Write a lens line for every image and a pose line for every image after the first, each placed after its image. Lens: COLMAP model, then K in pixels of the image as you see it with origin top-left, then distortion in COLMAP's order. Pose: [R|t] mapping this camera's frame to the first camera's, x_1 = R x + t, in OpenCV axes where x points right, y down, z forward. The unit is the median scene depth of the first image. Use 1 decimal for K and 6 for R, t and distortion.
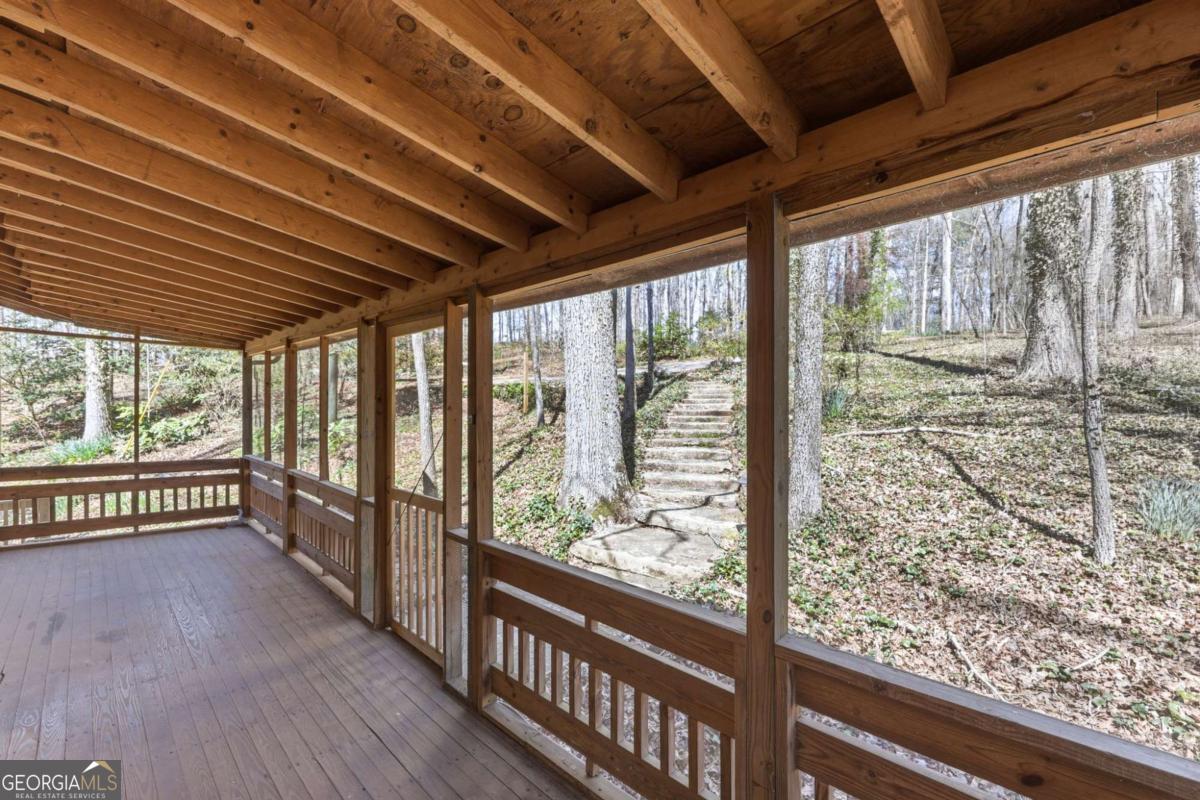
lens RADIAL K [[516.6, 0, 603.3], [0, 516.6, 406.4], [0, 0, 1]] dist [0.002797, -0.000426]
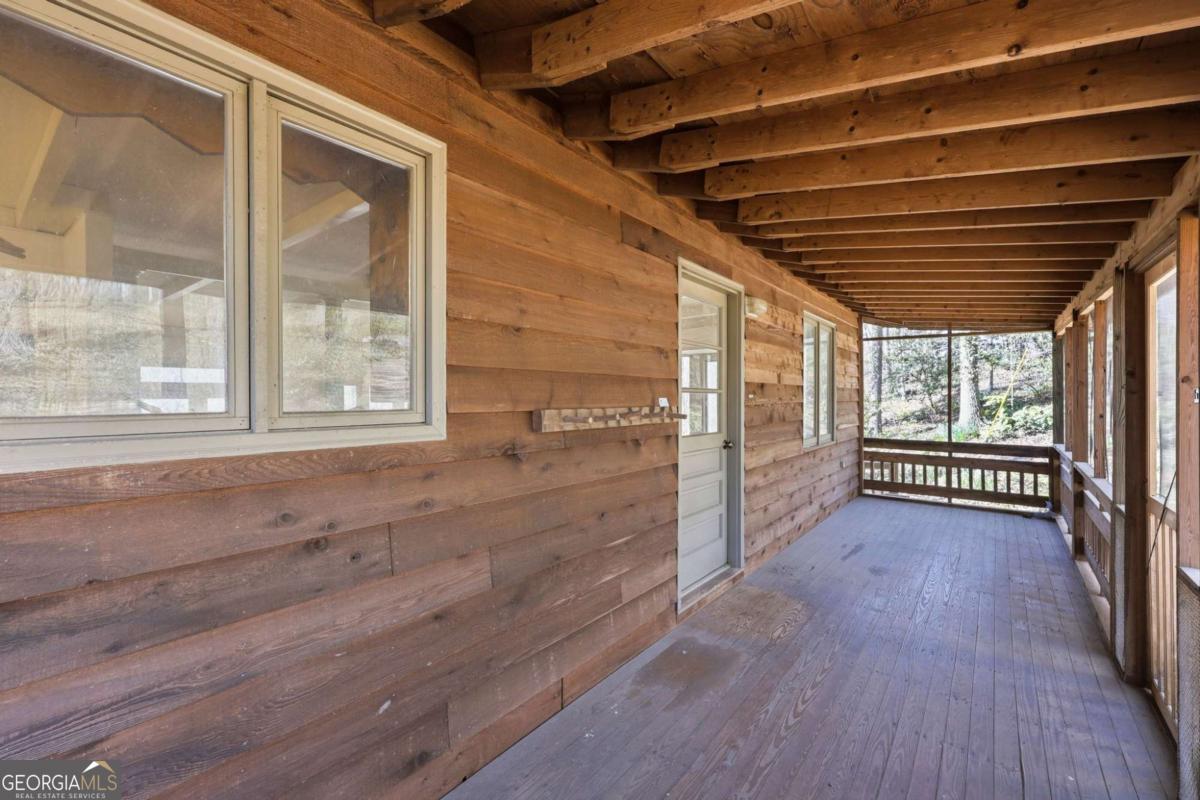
lens RADIAL K [[516.6, 0, 602.2], [0, 516.6, 402.3], [0, 0, 1]] dist [0.002797, -0.000426]
pose [[0.116938, -0.001824, -0.993137, 0.141485], [0.011203, 0.999937, -0.000517, 0.012545], [0.993076, -0.011066, 0.116951, 0.107126]]
